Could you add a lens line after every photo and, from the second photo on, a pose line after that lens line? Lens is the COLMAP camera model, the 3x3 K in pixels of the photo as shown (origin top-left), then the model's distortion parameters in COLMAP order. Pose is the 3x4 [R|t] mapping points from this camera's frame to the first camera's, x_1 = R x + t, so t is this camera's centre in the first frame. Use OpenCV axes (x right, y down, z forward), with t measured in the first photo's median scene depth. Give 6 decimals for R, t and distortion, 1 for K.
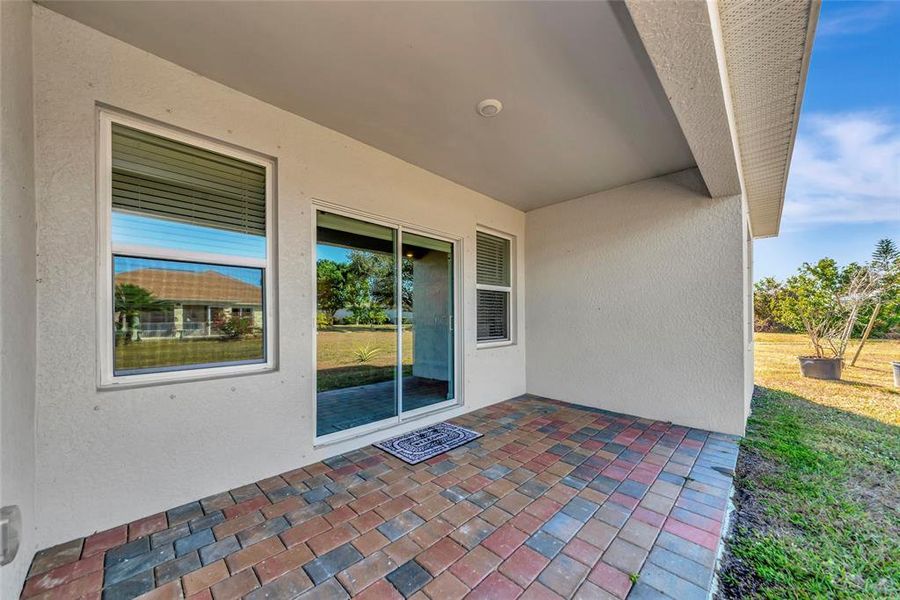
lens RADIAL K [[329.7, 0, 450.1], [0, 329.7, 315.5], [0, 0, 1]] dist [-0.000203, 0.000161]
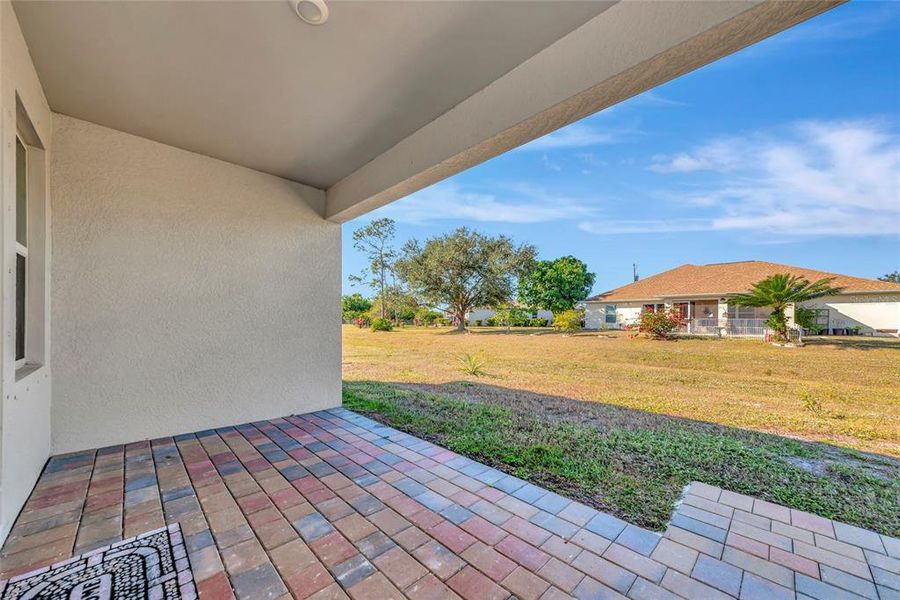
lens RADIAL K [[329.7, 0, 450.1], [0, 329.7, 315.5], [0, 0, 1]] dist [-0.000203, 0.000161]
pose [[0.015413, 0.017926, 0.999721, -0.488505], [-0.010792, 0.999784, -0.017761, 0.019710], [-0.999823, -0.010515, 0.015603, 0.581033]]
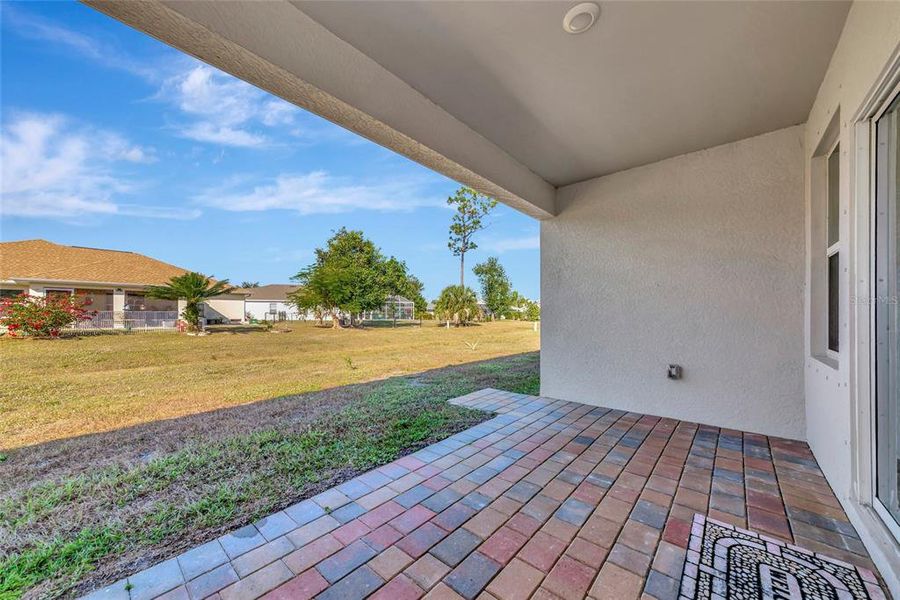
lens RADIAL K [[329.7, 0, 450.1], [0, 329.7, 315.5], [0, 0, 1]] dist [-0.000203, 0.000161]
pose [[-0.998346, 0.005695, -0.057208, 0.383277], [0.005758, 0.999983, -0.000934, 0.025722], [0.057202, -0.001262, -0.998362, 1.445383]]
